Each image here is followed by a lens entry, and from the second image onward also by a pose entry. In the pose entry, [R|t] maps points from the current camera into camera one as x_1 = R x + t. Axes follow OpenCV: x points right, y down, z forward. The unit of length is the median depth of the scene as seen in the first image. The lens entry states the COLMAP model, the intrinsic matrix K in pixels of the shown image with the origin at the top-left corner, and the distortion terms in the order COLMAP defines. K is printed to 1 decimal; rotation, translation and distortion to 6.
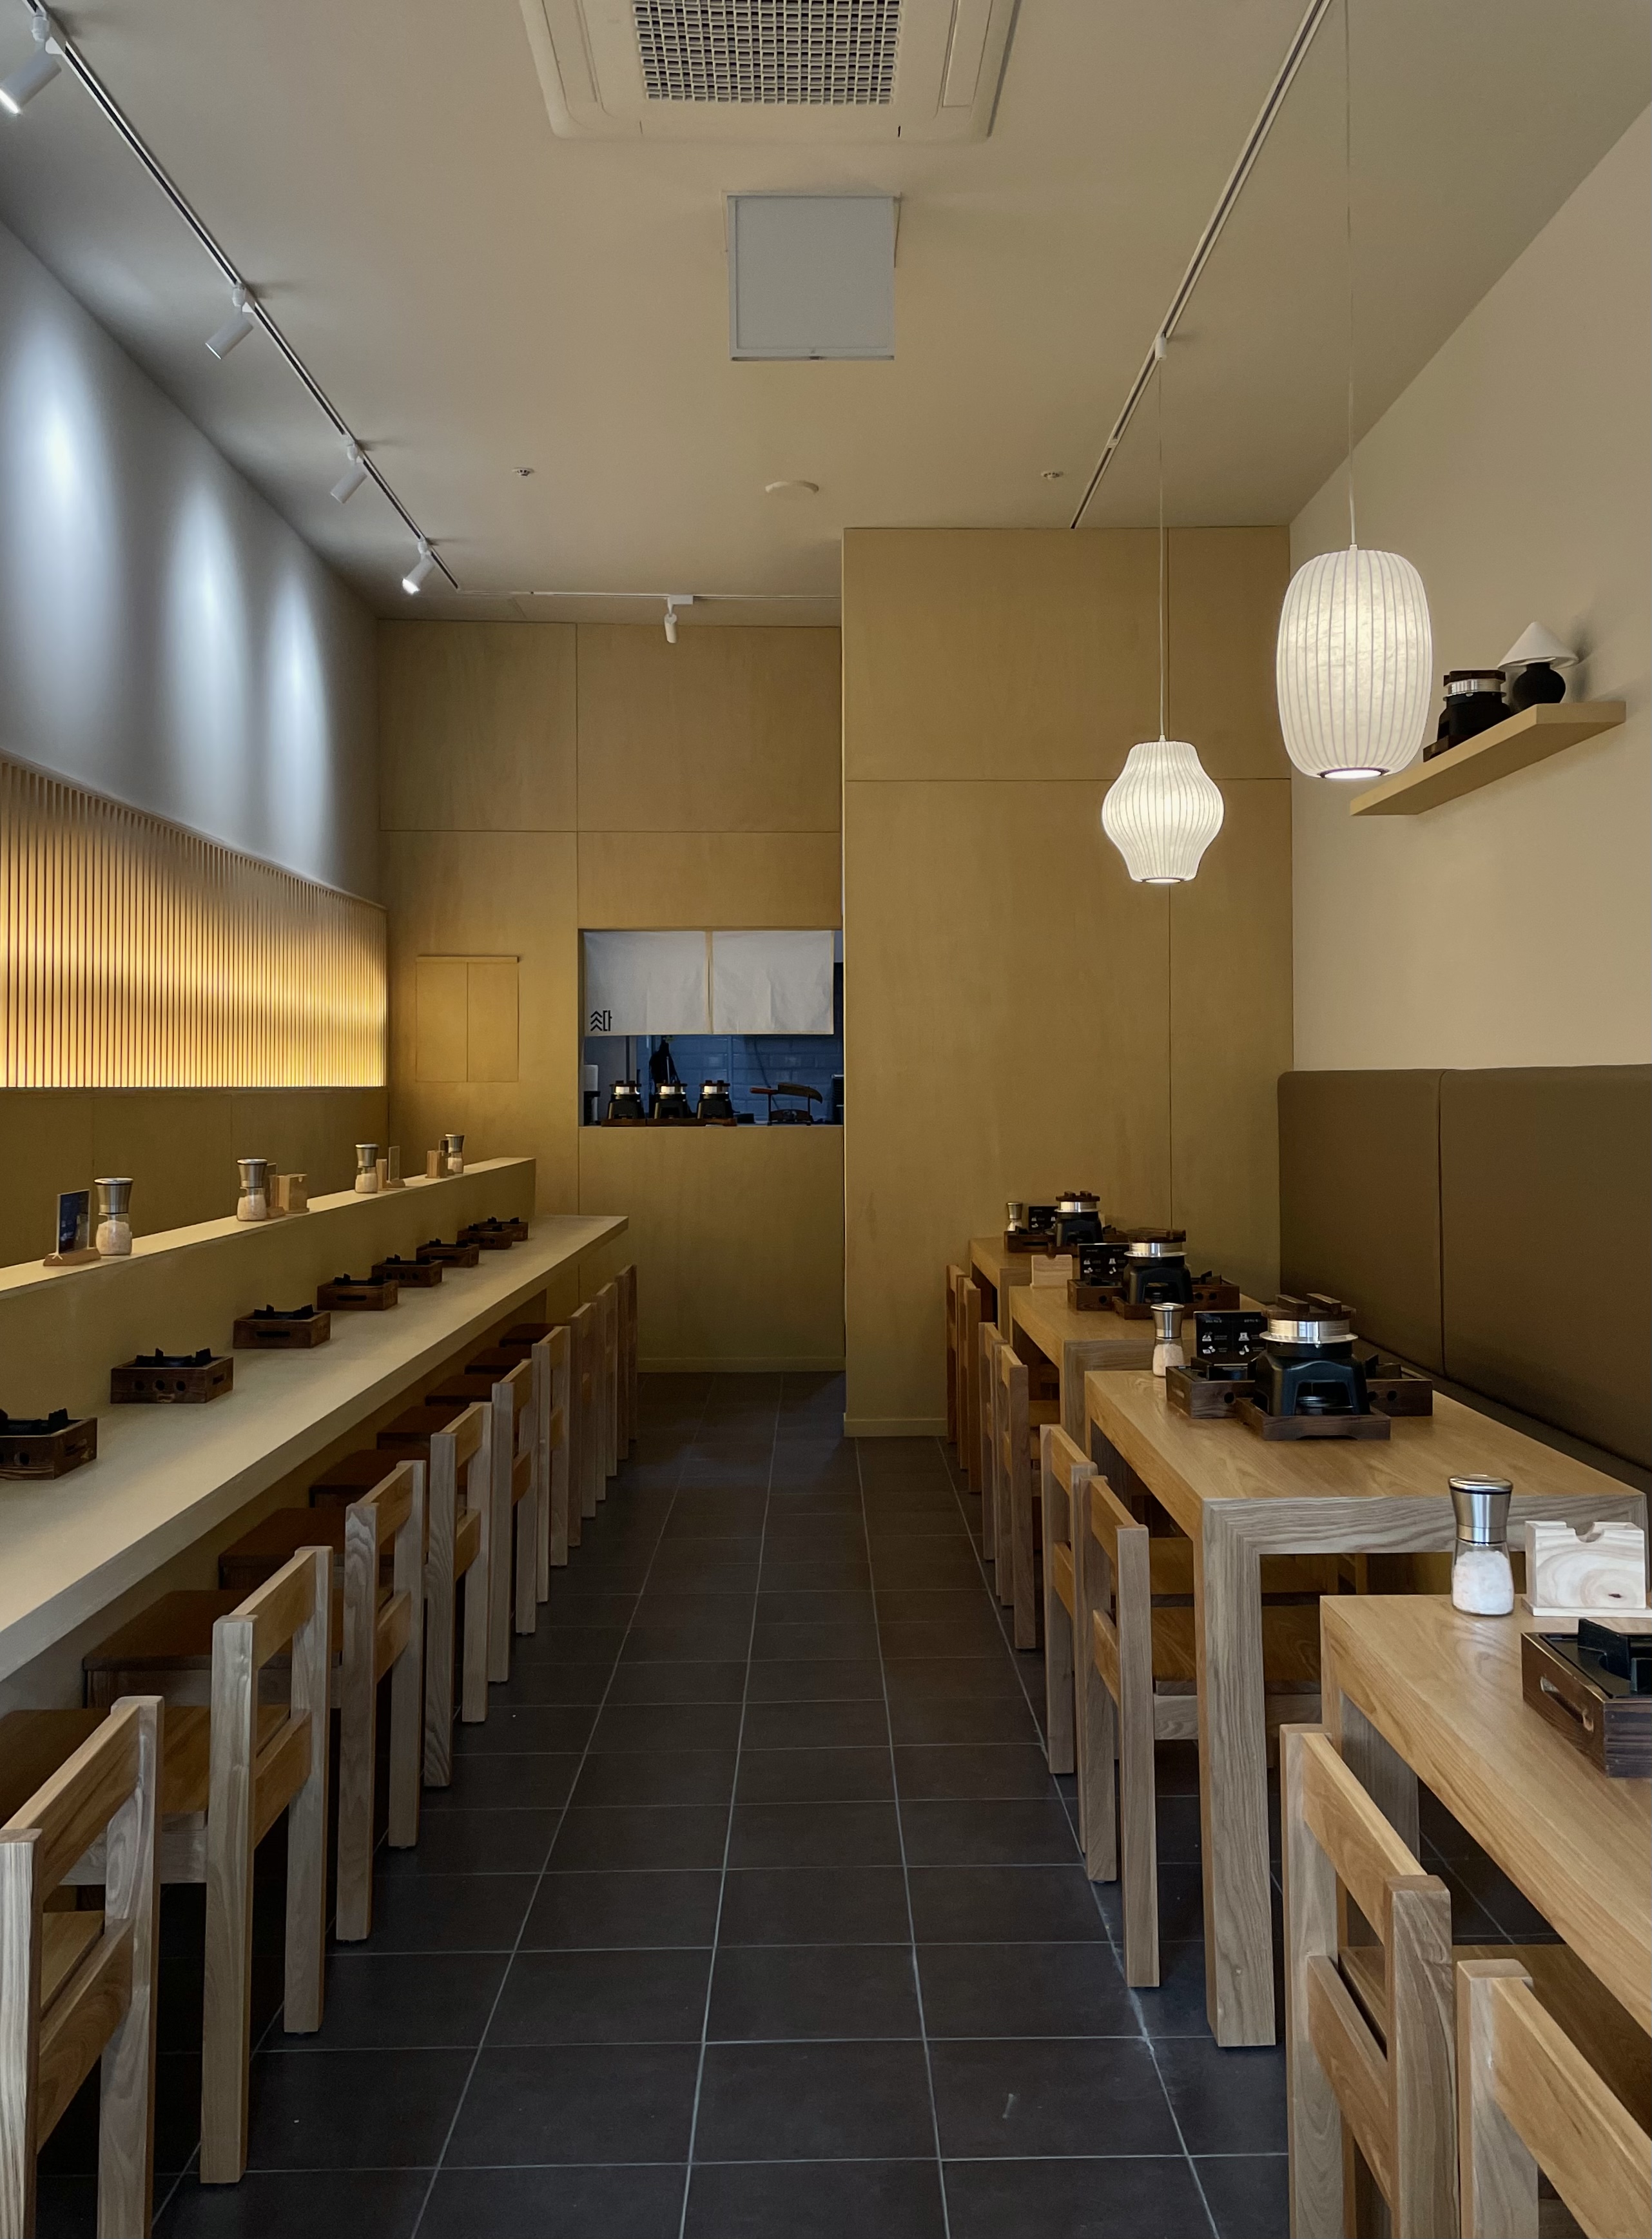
lens RADIAL K [[1942.0, 0, 826.0], [0, 1942.0, 1119.5], [0, 0, 1]] dist [-0.002897, -0.006676]
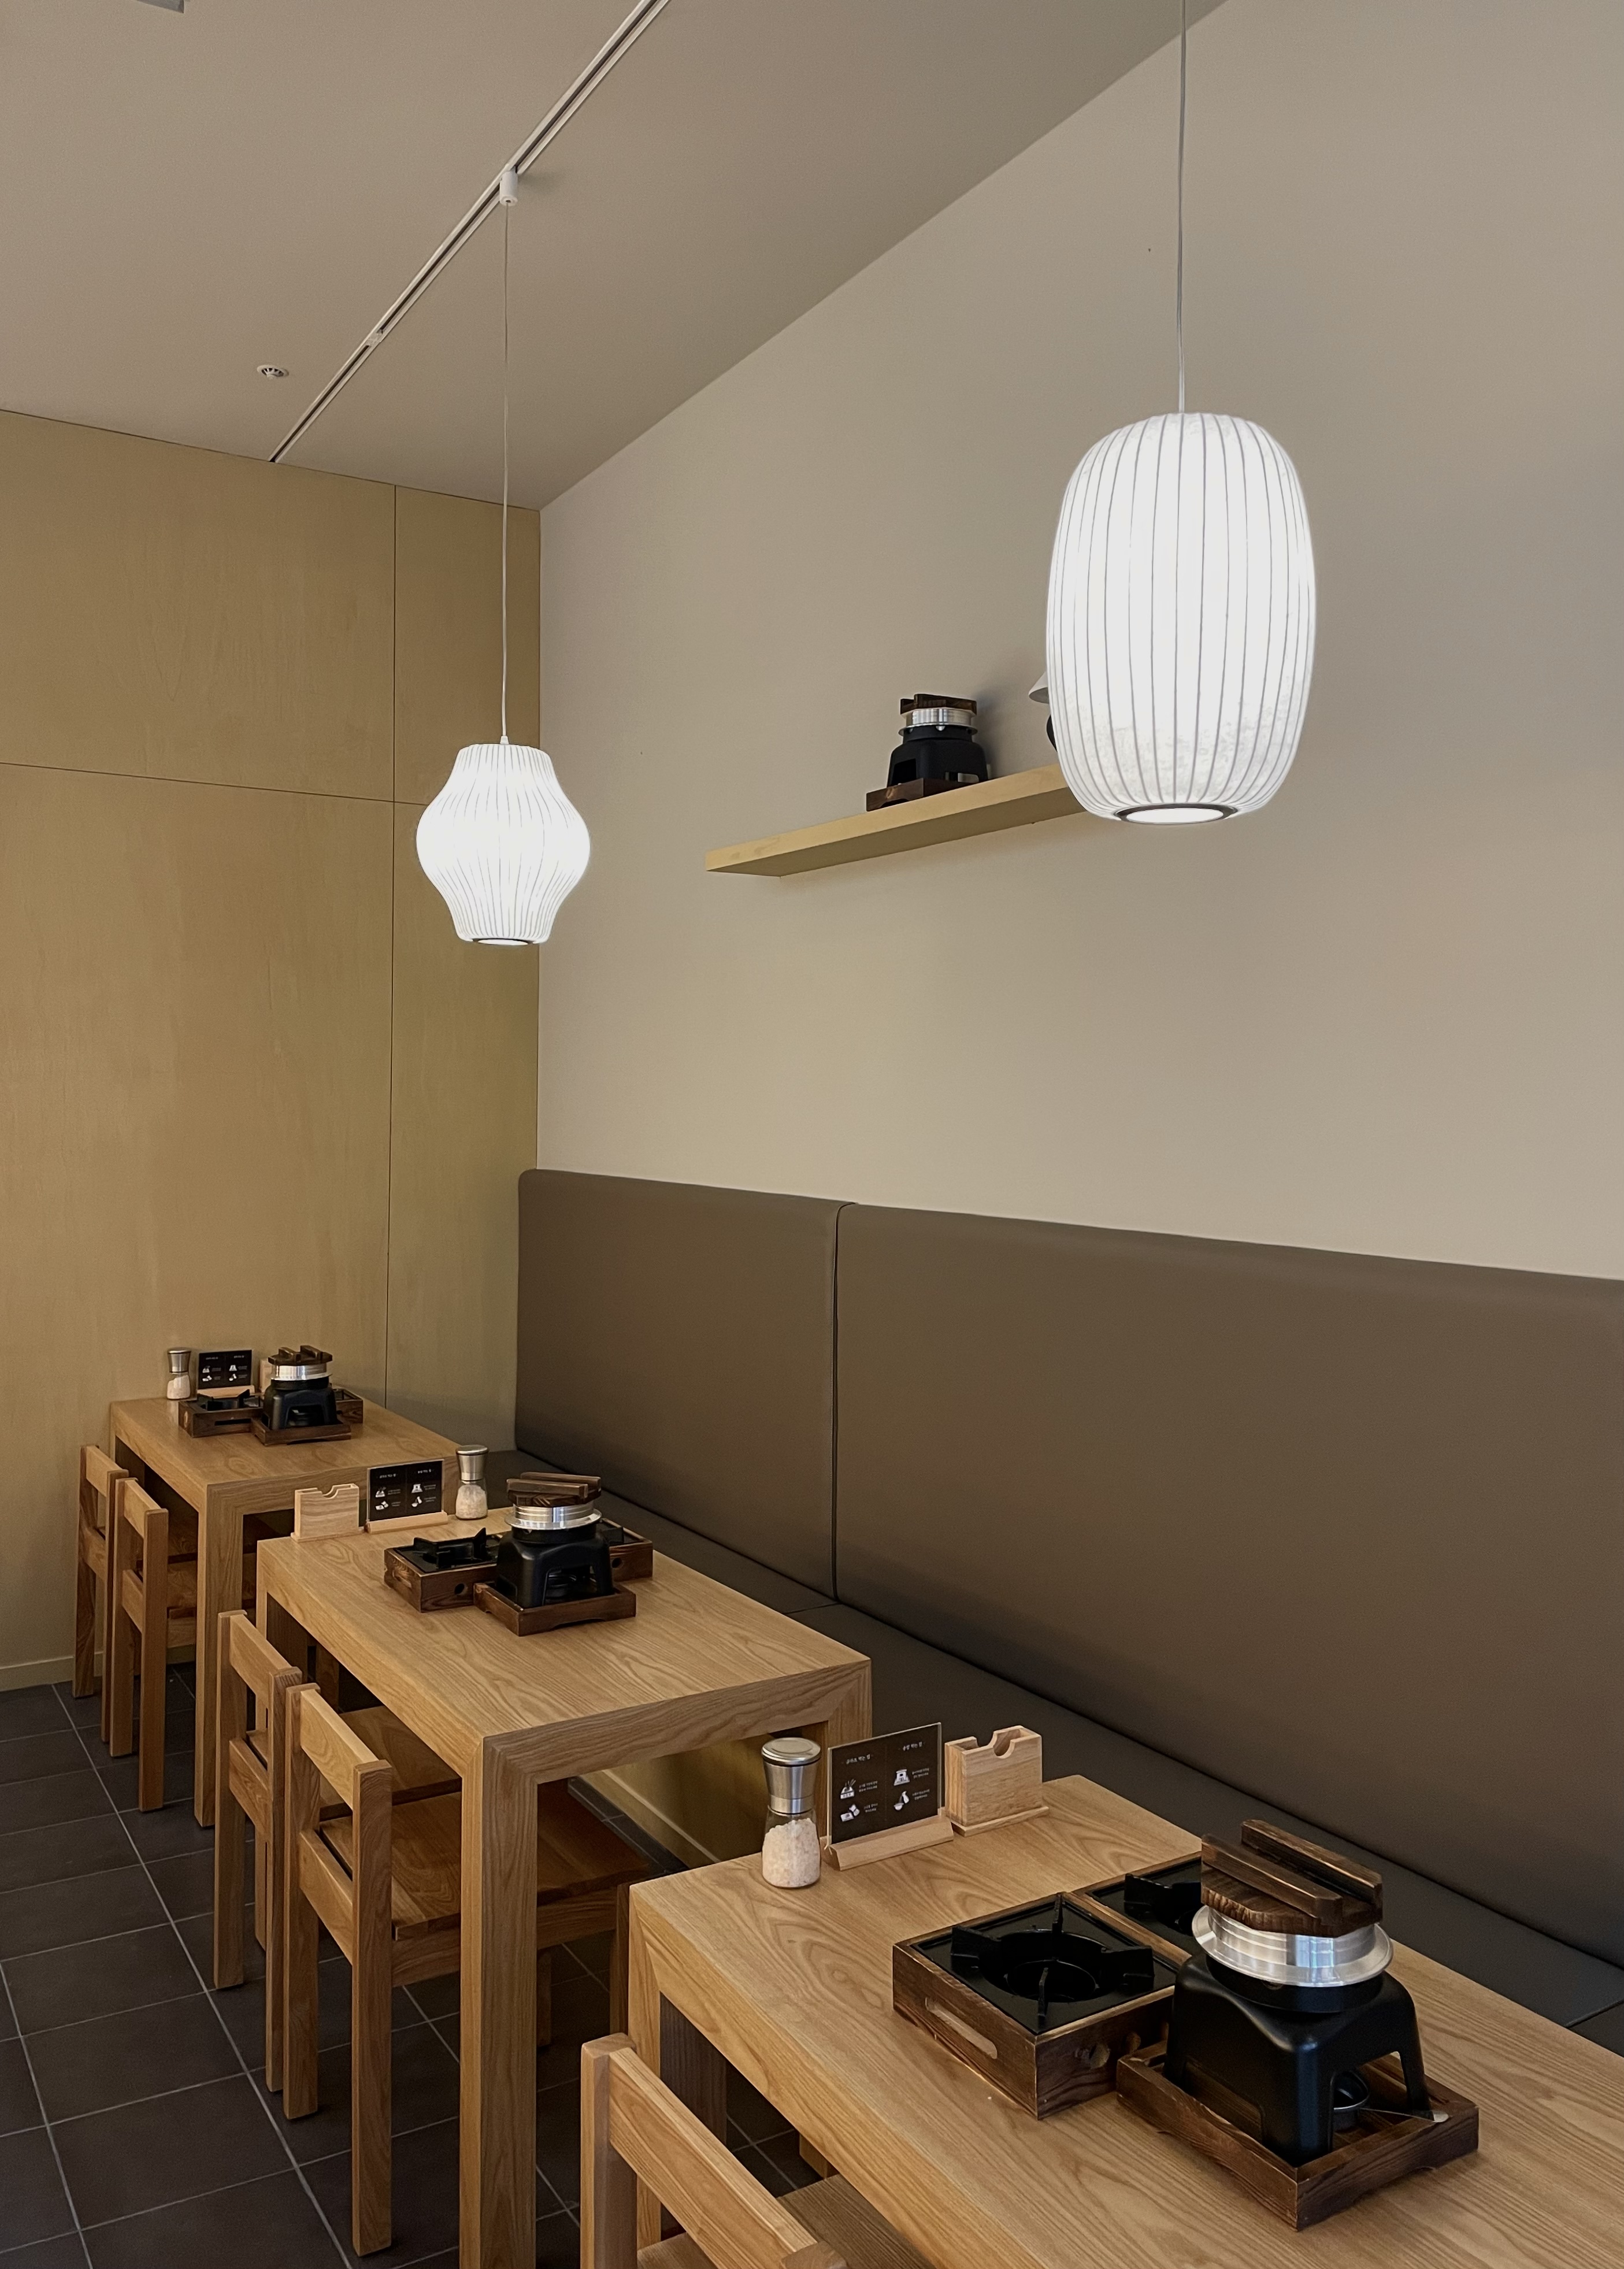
lens RADIAL K [[1747.5, 0, 812.2], [0, 1747.5, 1085.8], [0, 0, 1]] dist [0.010828, 0.002498]
pose [[0.857640, 0.020245, 0.513851, -0.038740], [-0.007876, 0.999625, -0.026238, -0.039851], [-0.514189, 0.018456, 0.857478, 0.289270]]
